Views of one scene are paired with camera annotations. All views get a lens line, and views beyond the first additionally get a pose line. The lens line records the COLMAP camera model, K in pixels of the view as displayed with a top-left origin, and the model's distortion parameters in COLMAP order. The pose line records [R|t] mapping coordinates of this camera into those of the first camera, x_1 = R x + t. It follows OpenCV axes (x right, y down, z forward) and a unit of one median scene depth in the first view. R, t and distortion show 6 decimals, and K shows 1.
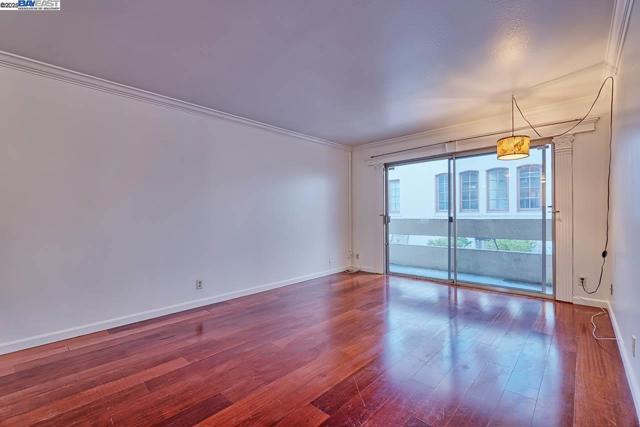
lens RADIAL K [[278.6, 0, 316.6], [0, 278.6, 214.9], [0, 0, 1]] dist [-0.001836, -0.000105]
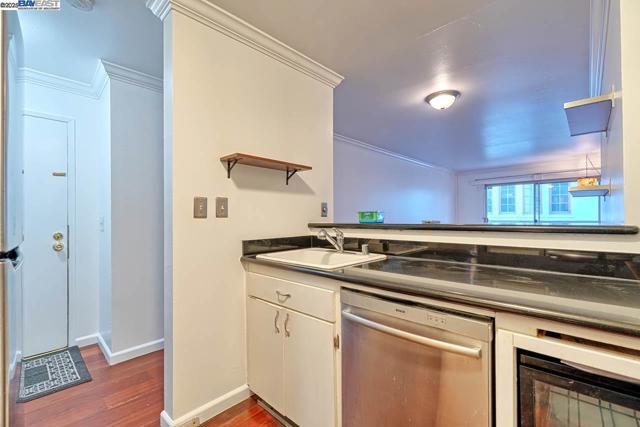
lens RADIAL K [[278.6, 0, 316.6], [0, 278.6, 214.9], [0, 0, 1]] dist [-0.001836, -0.000105]
pose [[0.999958, -0.001831, 0.008959, -0.691524], [0.001837, 0.999998, -0.000644, -0.016872], [-0.008958, 0.000660, 0.999960, -0.522810]]
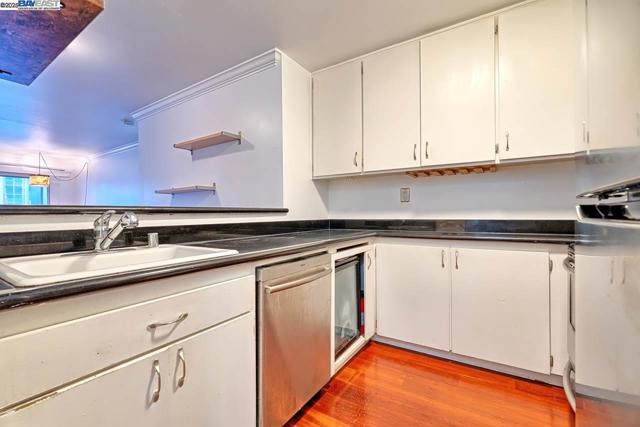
lens RADIAL K [[282.9, 0, 317.6], [0, 282.9, 214.4], [0, 0, 1]] dist [-0.000881, 0.000095]
pose [[-0.194250, 0.009196, 0.980909, -0.910521], [0.005471, 0.999951, -0.008292, 0.005313], [-0.980937, 0.003756, -0.194291, -0.278355]]
